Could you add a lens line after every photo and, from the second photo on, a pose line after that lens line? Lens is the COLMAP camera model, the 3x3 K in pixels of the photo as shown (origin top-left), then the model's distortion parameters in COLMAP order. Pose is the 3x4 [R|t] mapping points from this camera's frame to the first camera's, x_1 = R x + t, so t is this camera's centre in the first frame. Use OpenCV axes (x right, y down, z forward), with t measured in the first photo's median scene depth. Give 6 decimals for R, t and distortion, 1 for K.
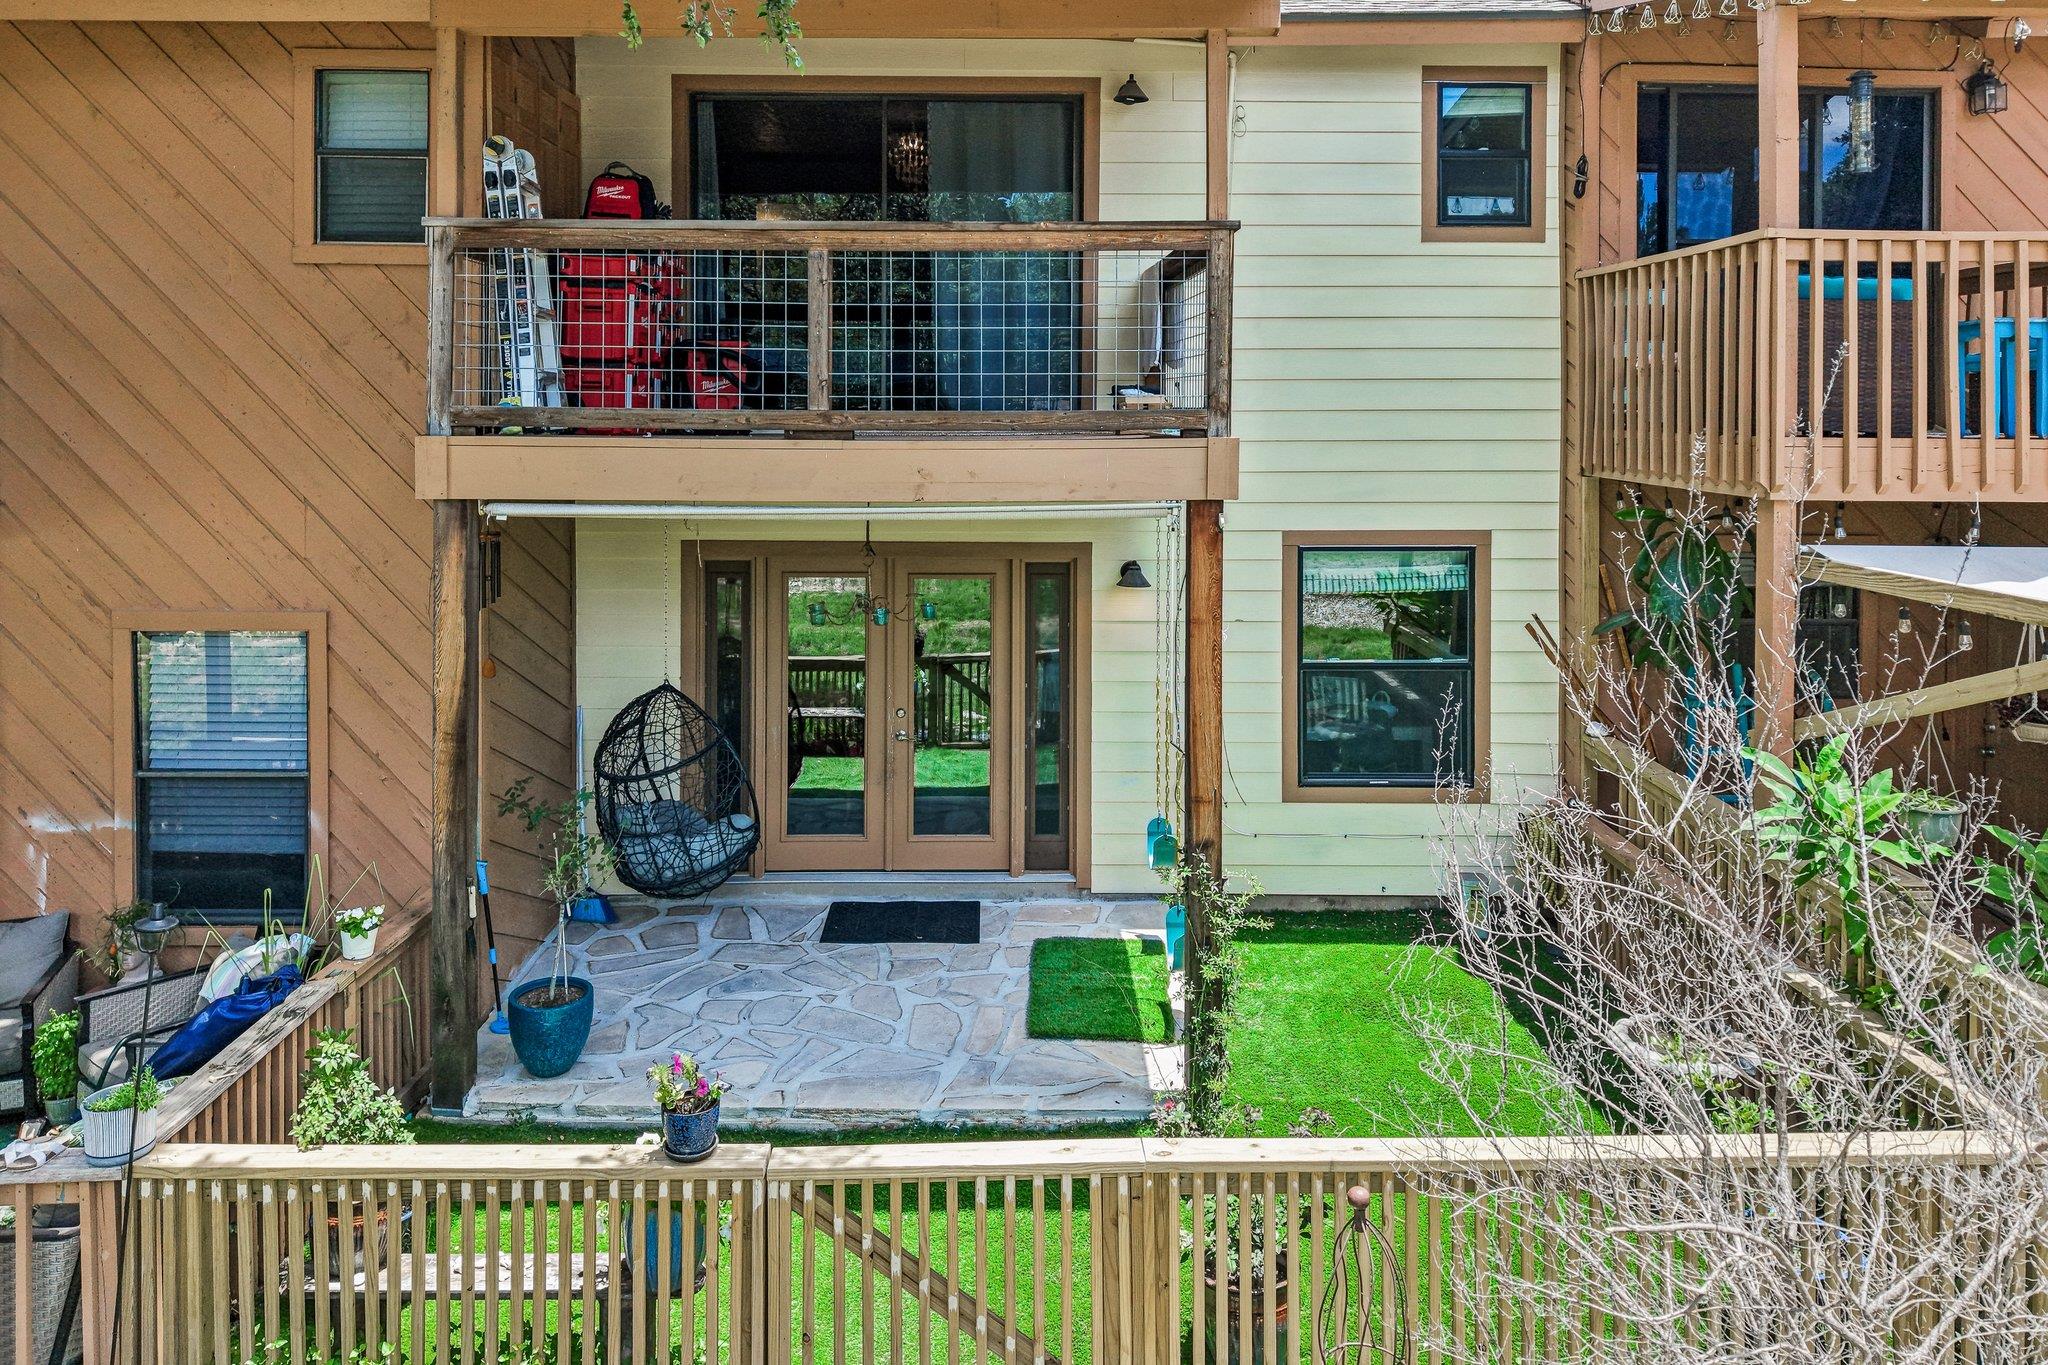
lens RADIAL K [[1581.8, 0, 1023.3], [0, 1581.8, 625.2], [0, 0, 1]] dist [-0.010331, -0.005691]
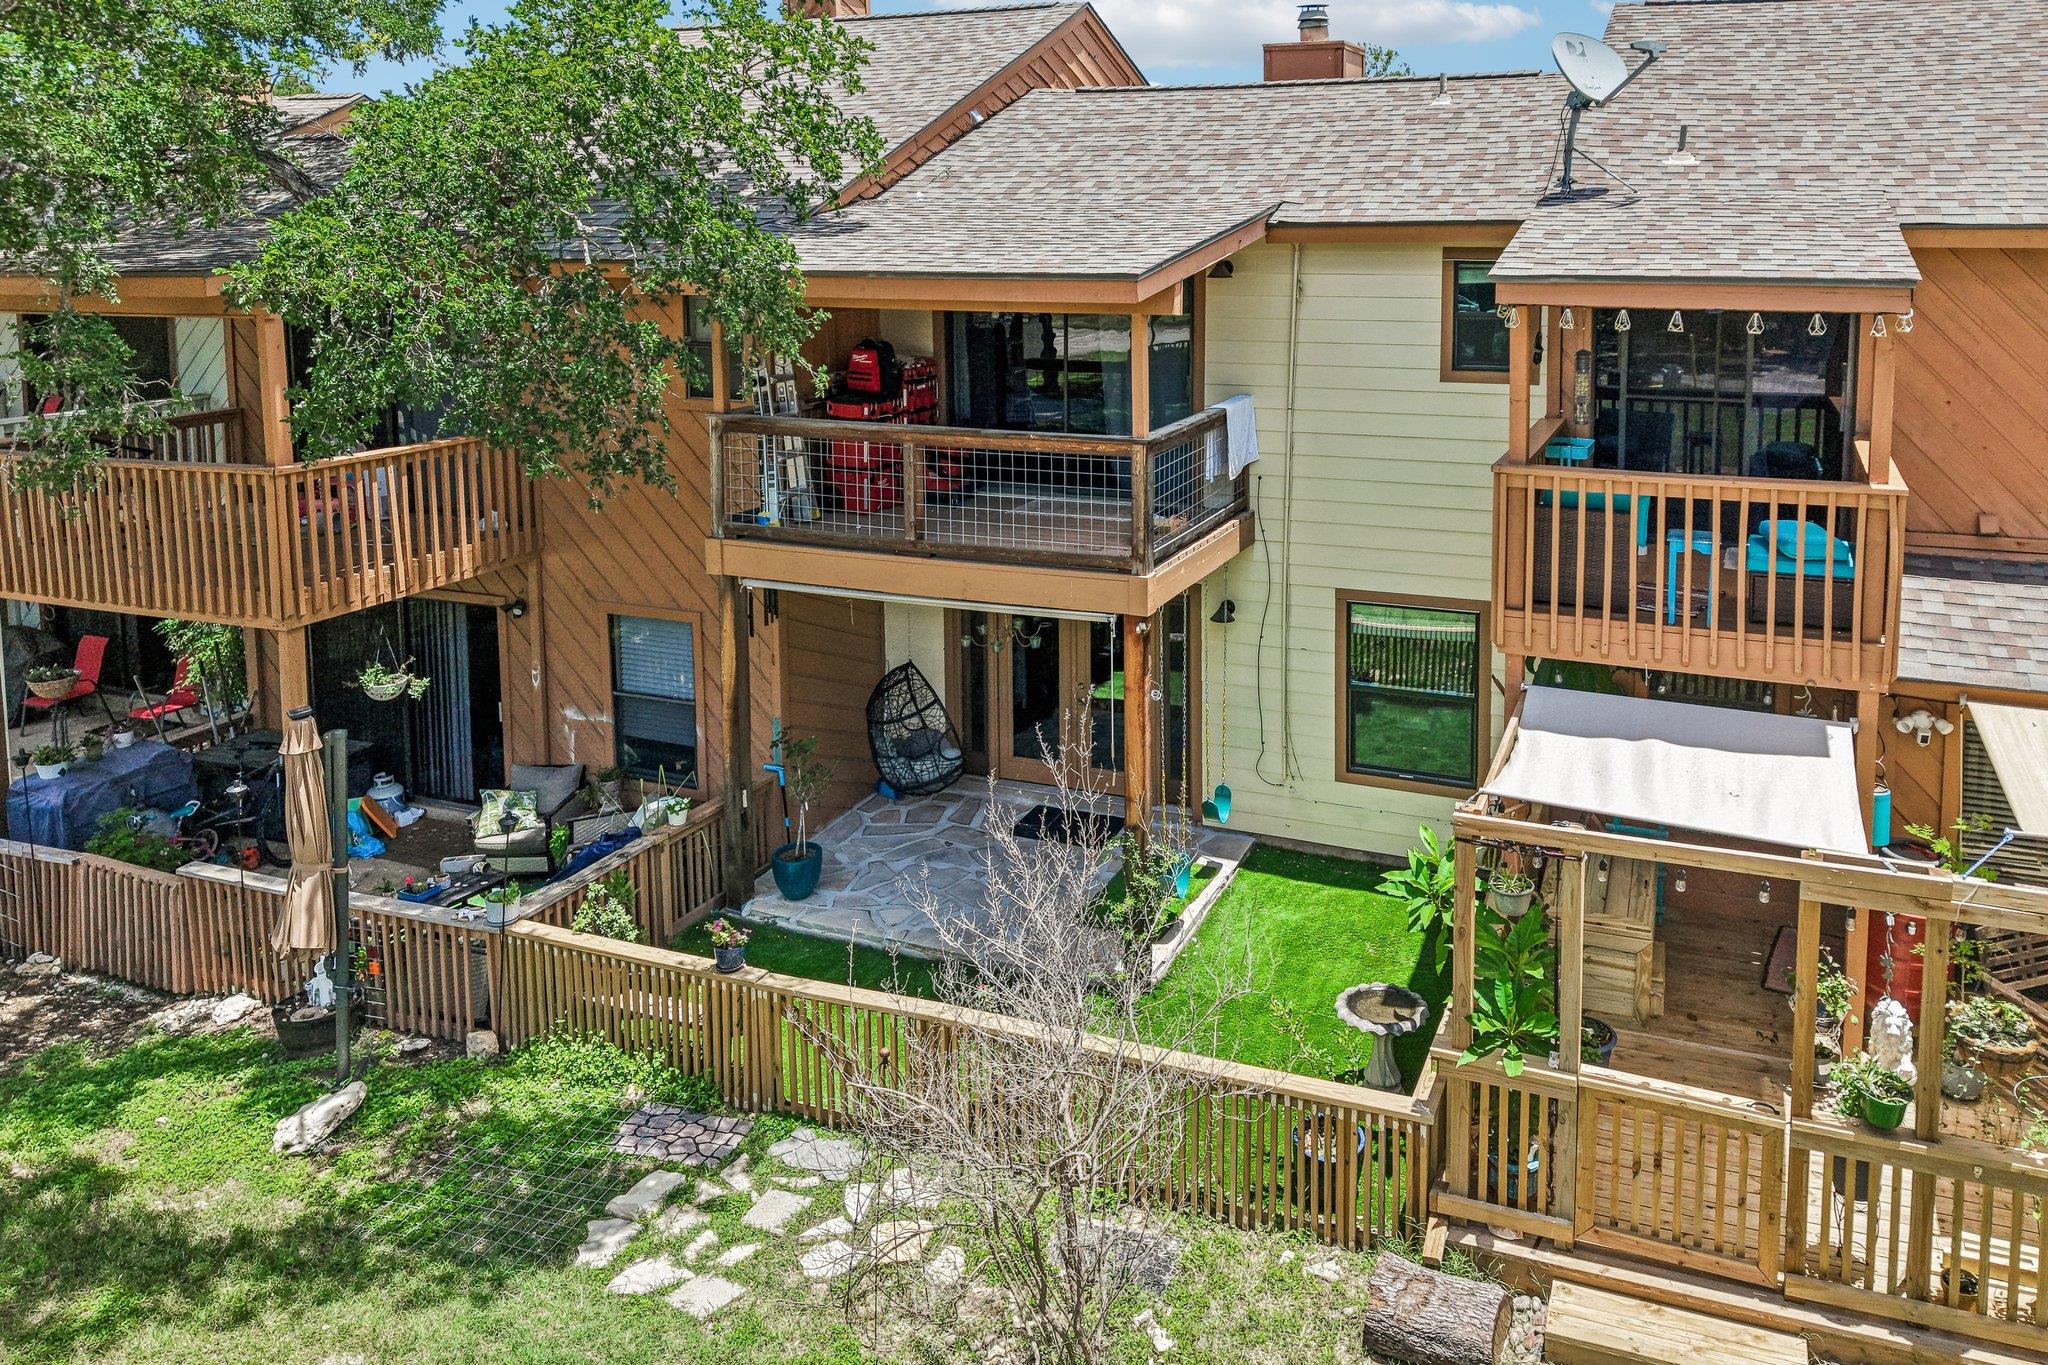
lens RADIAL K [[1407.4, 0, 1024.0], [0, 1407.4, 682.5], [0, 0, 1]] dist [0.011071, -0.004594]
pose [[0.922204, 0.102181, -0.372960, 0.512899], [-0.045721, 0.986504, 0.157223, -0.214402], [0.383992, -0.127940, 0.914430, -0.294081]]
